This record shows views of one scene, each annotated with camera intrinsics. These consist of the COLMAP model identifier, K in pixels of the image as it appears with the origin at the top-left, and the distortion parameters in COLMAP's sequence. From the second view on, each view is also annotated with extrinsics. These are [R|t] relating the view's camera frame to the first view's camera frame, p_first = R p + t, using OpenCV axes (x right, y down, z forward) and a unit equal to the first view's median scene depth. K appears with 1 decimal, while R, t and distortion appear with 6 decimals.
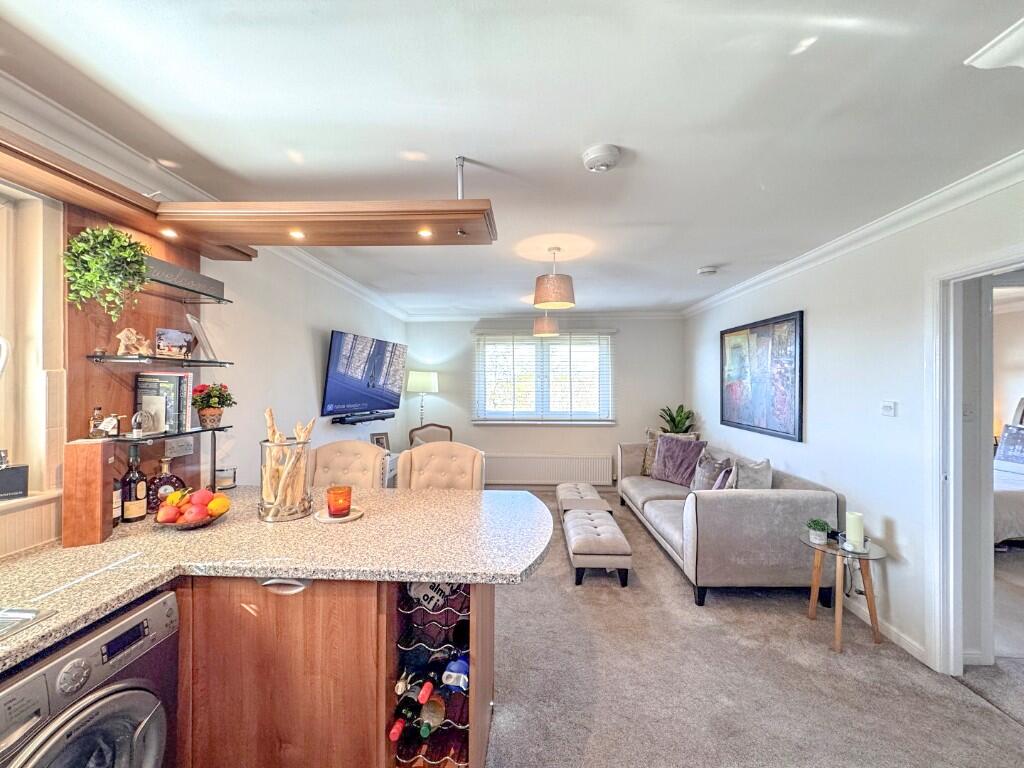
lens RADIAL K [[409.8, 0, 511.3], [0, 409.8, 384.0], [0, 0, 1]] dist [-0.001326, -0.000174]
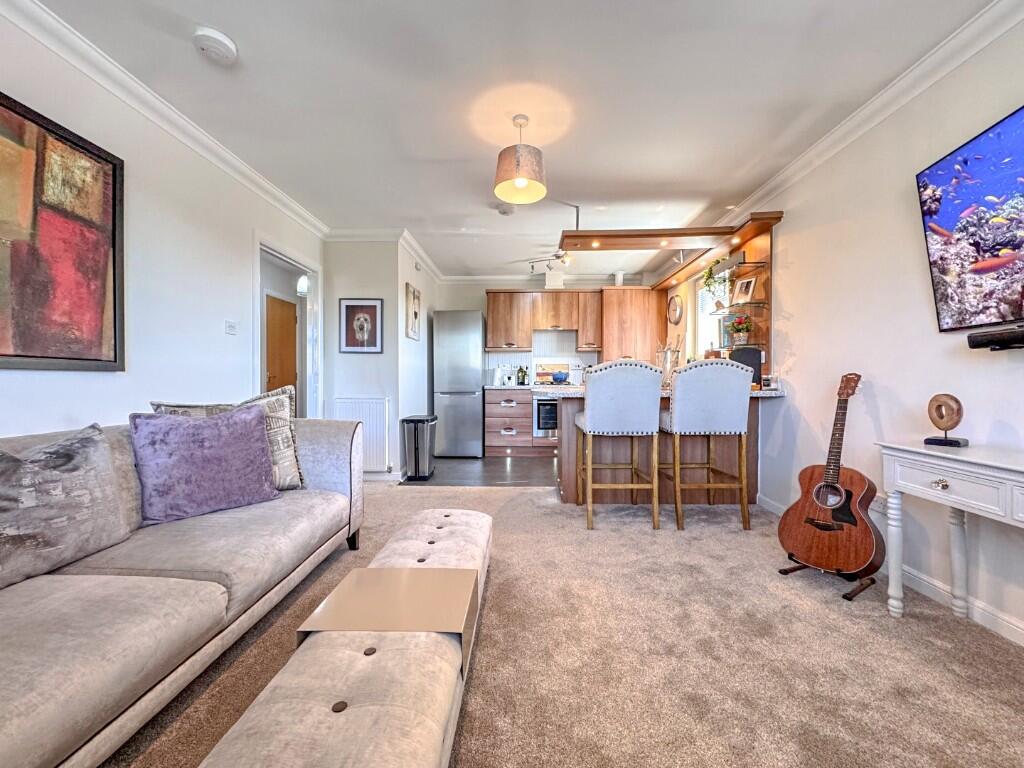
lens RADIAL K [[409.8, 0, 511.3], [0, 409.8, 384.0], [0, 0, 1]] dist [-0.001326, -0.000174]
pose [[-0.999909, -0.002833, -0.013186, 0.175725], [-0.002990, 0.999925, 0.011883, 0.223507], [0.013152, 0.011922, -0.999842, 2.402419]]
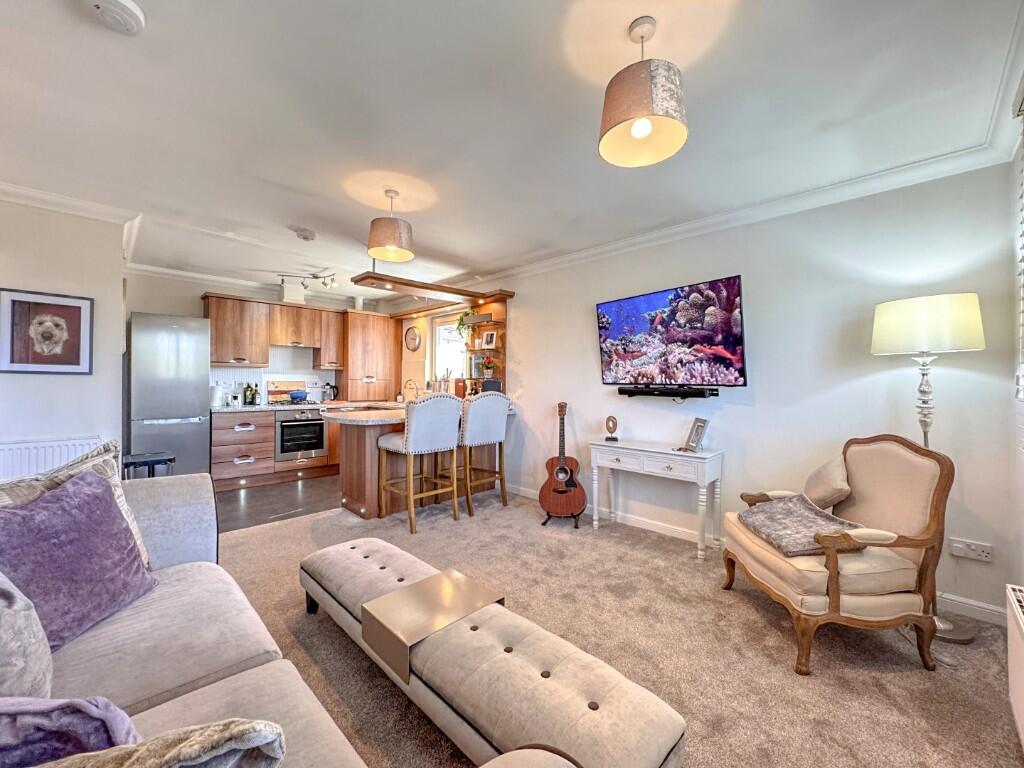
lens RADIAL K [[409.8, 0, 511.3], [0, 409.8, 384.0], [0, 0, 1]] dist [-0.001326, -0.000174]
pose [[-0.675339, -0.005413, -0.737487, 0.800425], [-0.008802, 0.999961, 0.000720, 0.125488], [0.737455, 0.006978, -0.675360, 2.440284]]
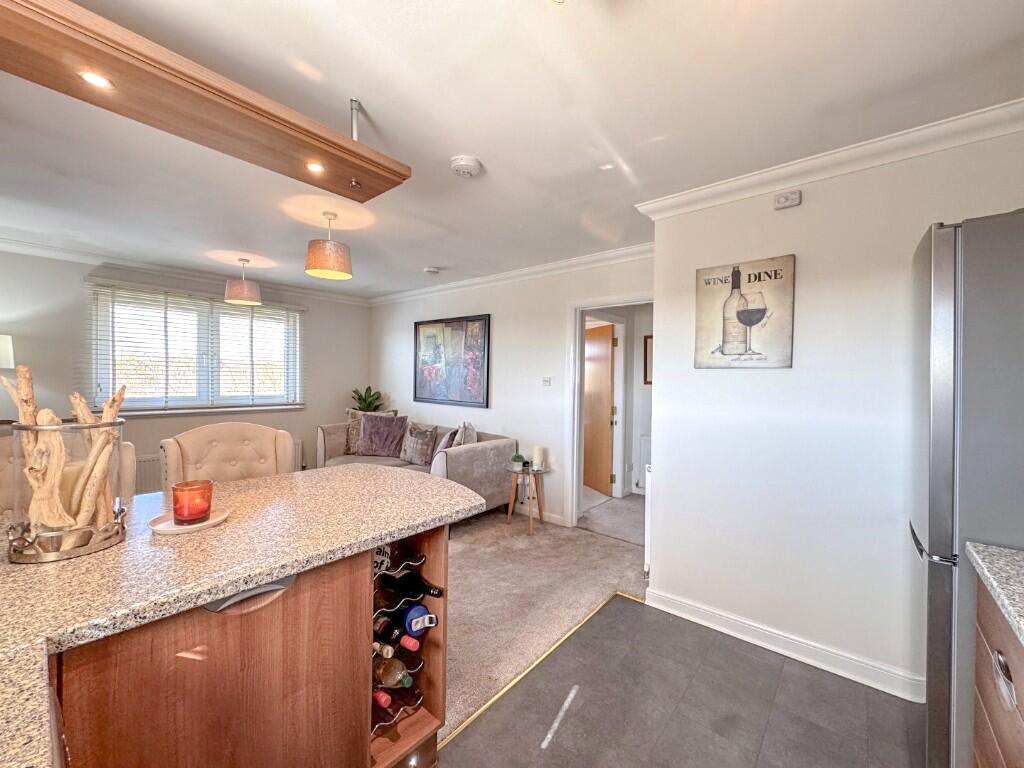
lens RADIAL K [[409.8, 0, 511.3], [0, 409.8, 384.0], [0, 0, 1]] dist [-0.001326, -0.000174]
pose [[0.613189, -0.002284, 0.789933, -0.515653], [-0.016769, 0.999733, 0.015908, 0.052271], [-0.789758, -0.023001, 0.612987, 0.113907]]
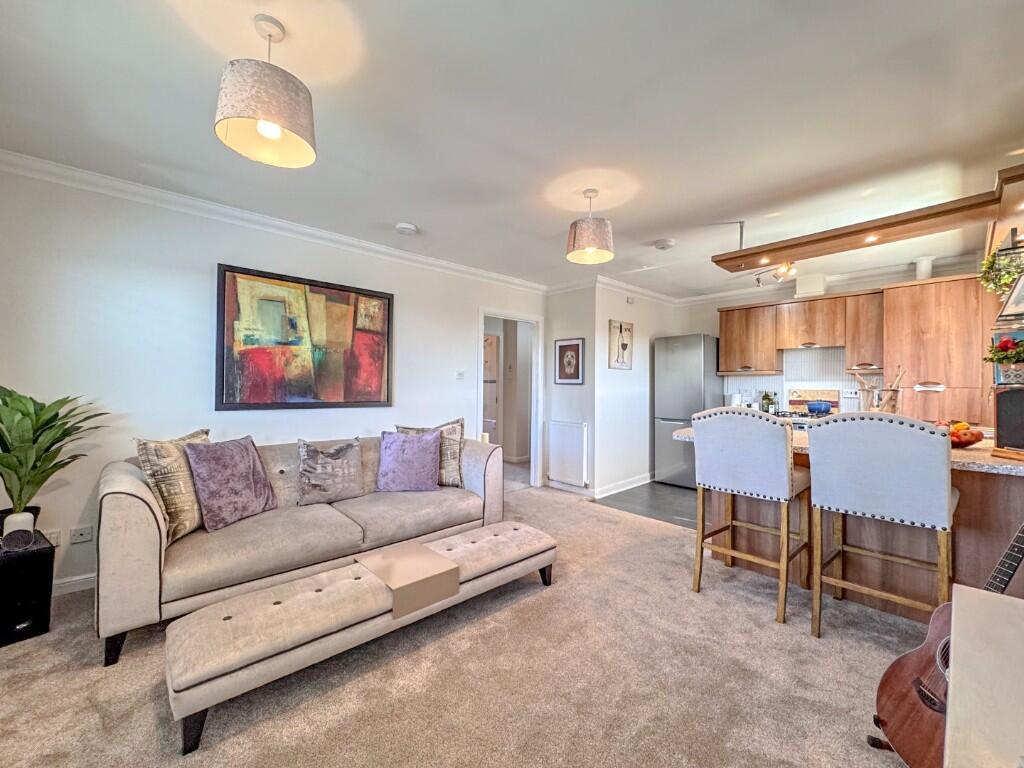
lens RADIAL K [[409.1, 0, 512.0], [0, 409.1, 384.0], [0, 0, 1]] dist [-0.002045, 0.000099]
pose [[-0.704708, -0.006227, 0.709470, -0.536558], [-0.009963, 0.999950, -0.001120, 0.110474], [-0.709427, -0.007858, -0.704735, 2.323760]]
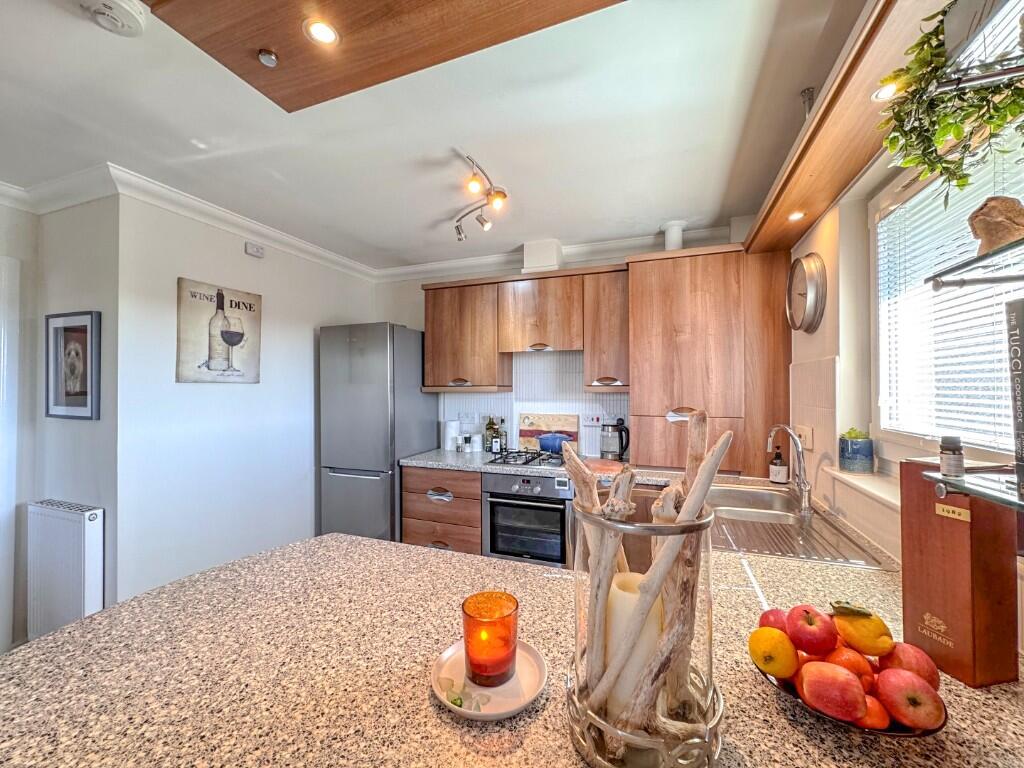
lens RADIAL K [[409.8, 0, 511.3], [0, 409.8, 384.0], [0, 0, 1]] dist [-0.001326, -0.000174]
pose [[-0.950034, 0.001681, 0.312143, -0.457388], [-0.002506, 0.999912, -0.013012, 0.035046], [-0.312137, -0.013144, -0.949946, 1.115134]]
